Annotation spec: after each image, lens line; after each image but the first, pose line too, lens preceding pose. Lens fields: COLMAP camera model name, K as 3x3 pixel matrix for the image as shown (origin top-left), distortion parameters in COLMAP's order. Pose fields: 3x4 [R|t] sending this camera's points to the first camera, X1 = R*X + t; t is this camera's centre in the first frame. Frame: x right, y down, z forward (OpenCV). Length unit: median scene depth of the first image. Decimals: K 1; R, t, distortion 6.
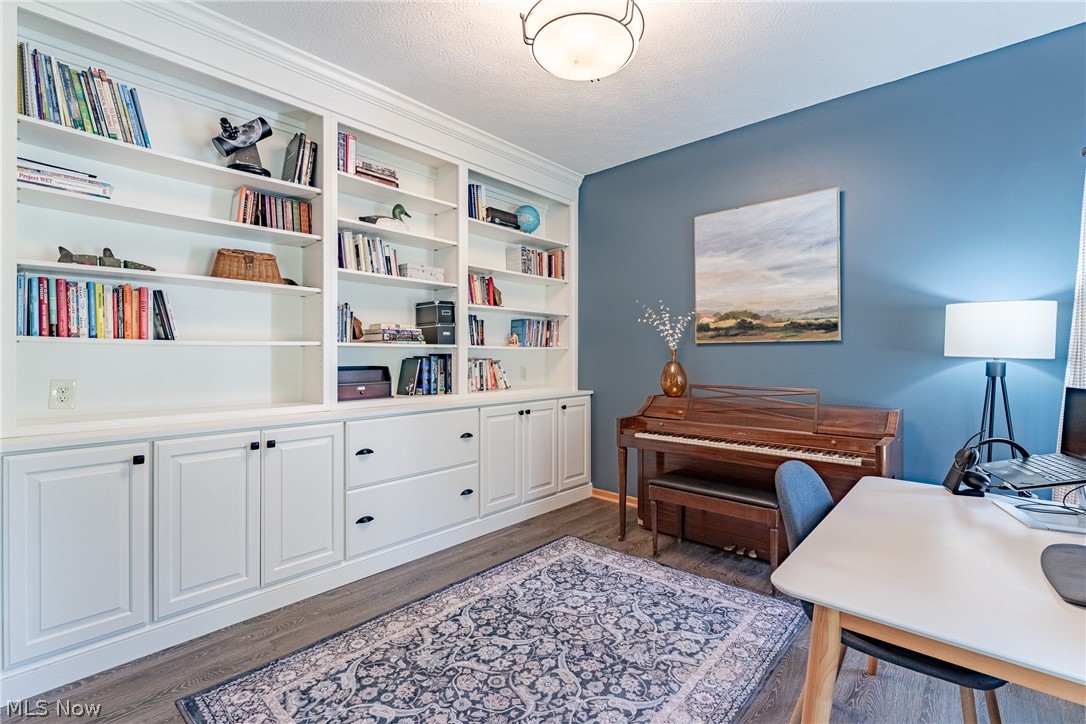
lens RADIAL K [[481.1, 0, 545.8], [0, 481.1, 358.3], [0, 0, 1]] dist [0.000565, -0.000016]
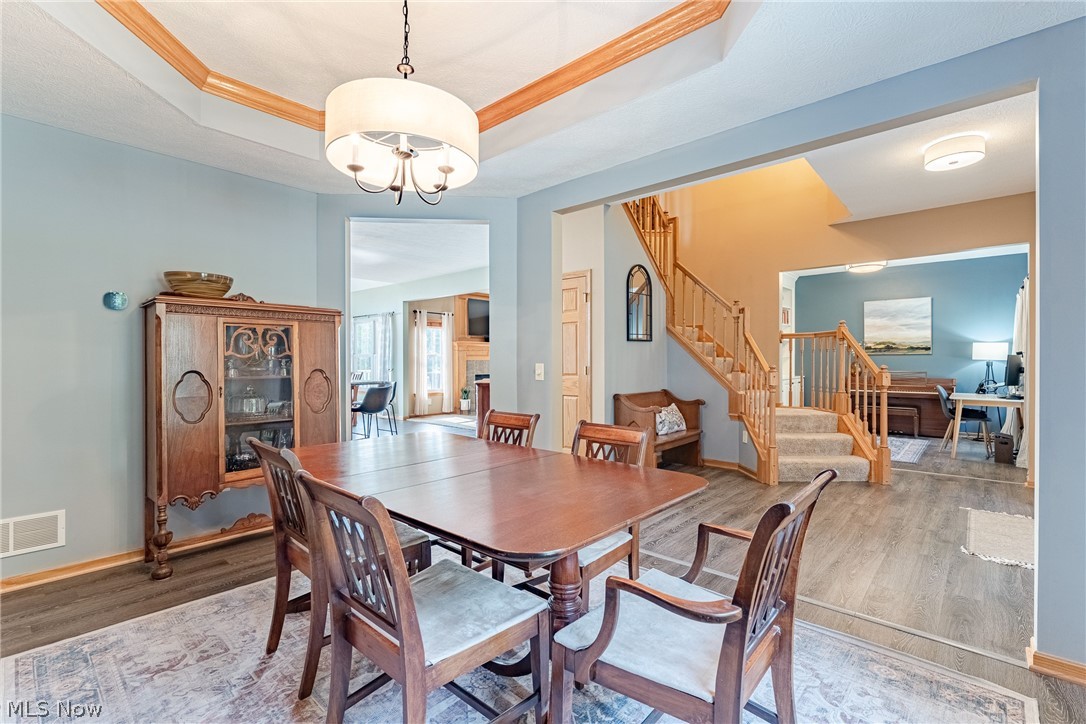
lens RADIAL K [[473.8, 0, 543.0], [0, 473.8, 362.0], [0, 0, 1]] dist [-0.001565, -0.000097]
pose [[0.999915, -0.000639, -0.013056, -1.484311], [0.000575, 0.999988, -0.004852, 0.020092], [0.013058, 0.004844, 0.999903, -1.627879]]
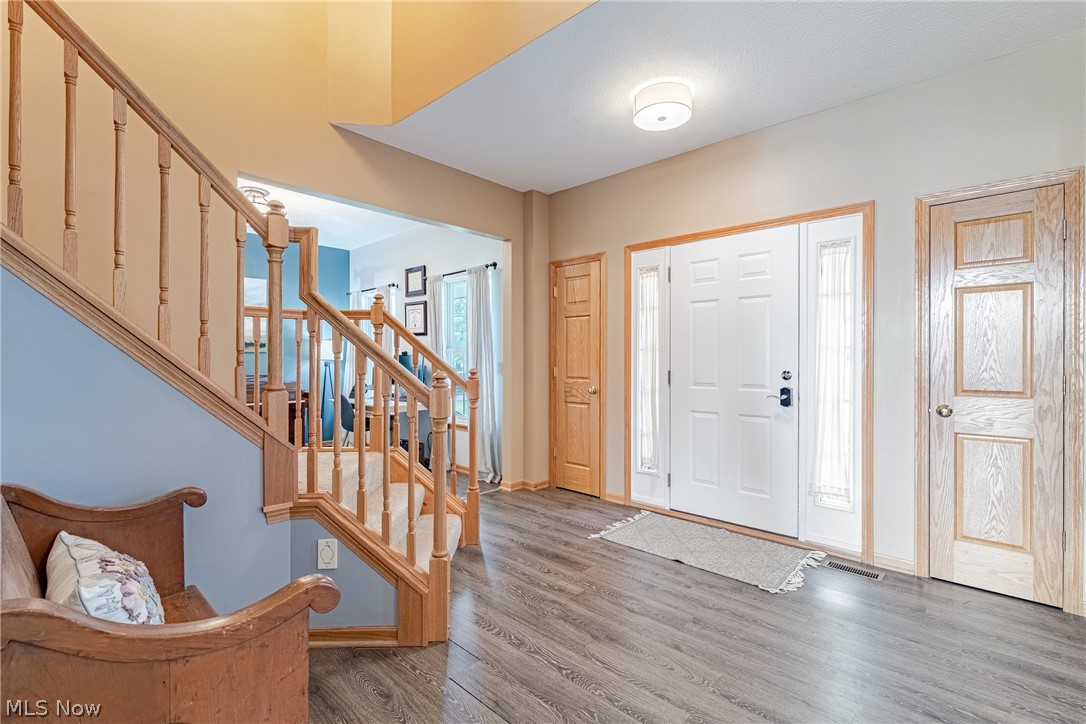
lens RADIAL K [[488.4, 0, 543.0], [0, 488.4, 362.0], [0, 0, 1]] dist [0.000784, 0.000090]
pose [[0.015294, -0.005281, 0.999869, -1.473711], [0.006312, 0.999967, 0.005185, 0.003855], [-0.999863, 0.006232, 0.015326, -0.234731]]
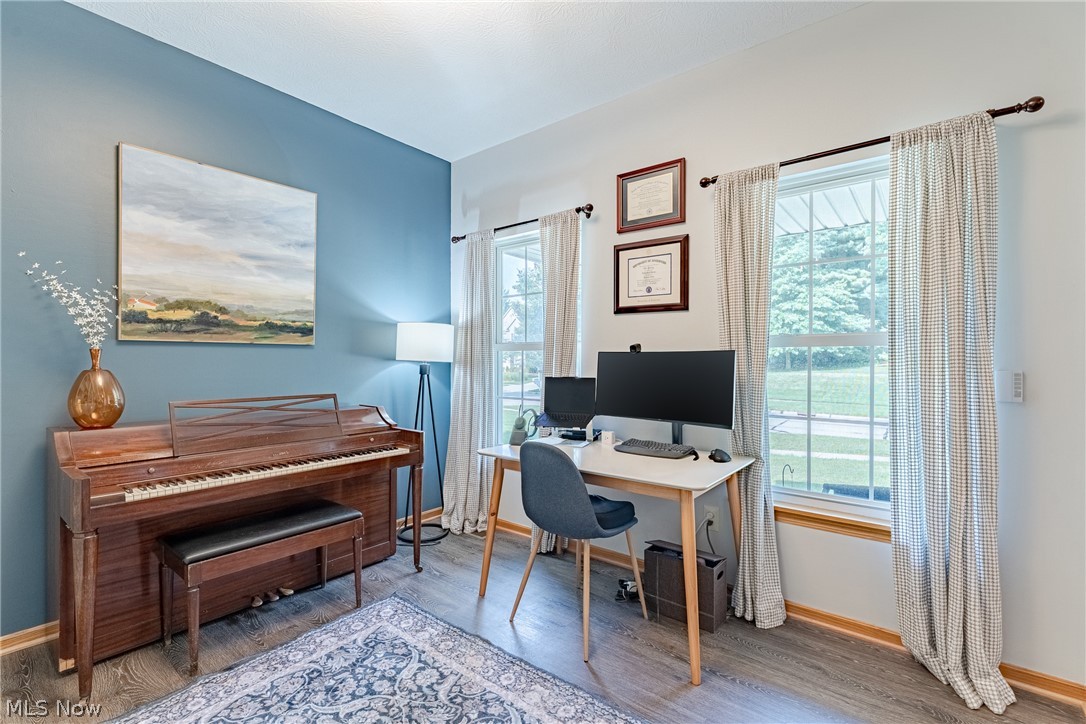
lens RADIAL K [[488.4, 0, 543.0], [0, 488.4, 362.0], [0, 0, 1]] dist [0.000784, 0.000090]
pose [[-0.054053, -0.004269, 0.998529, -0.434984], [0.001151, 0.999990, 0.004337, -0.004535], [-0.998537, 0.001384, -0.054047, 0.557600]]
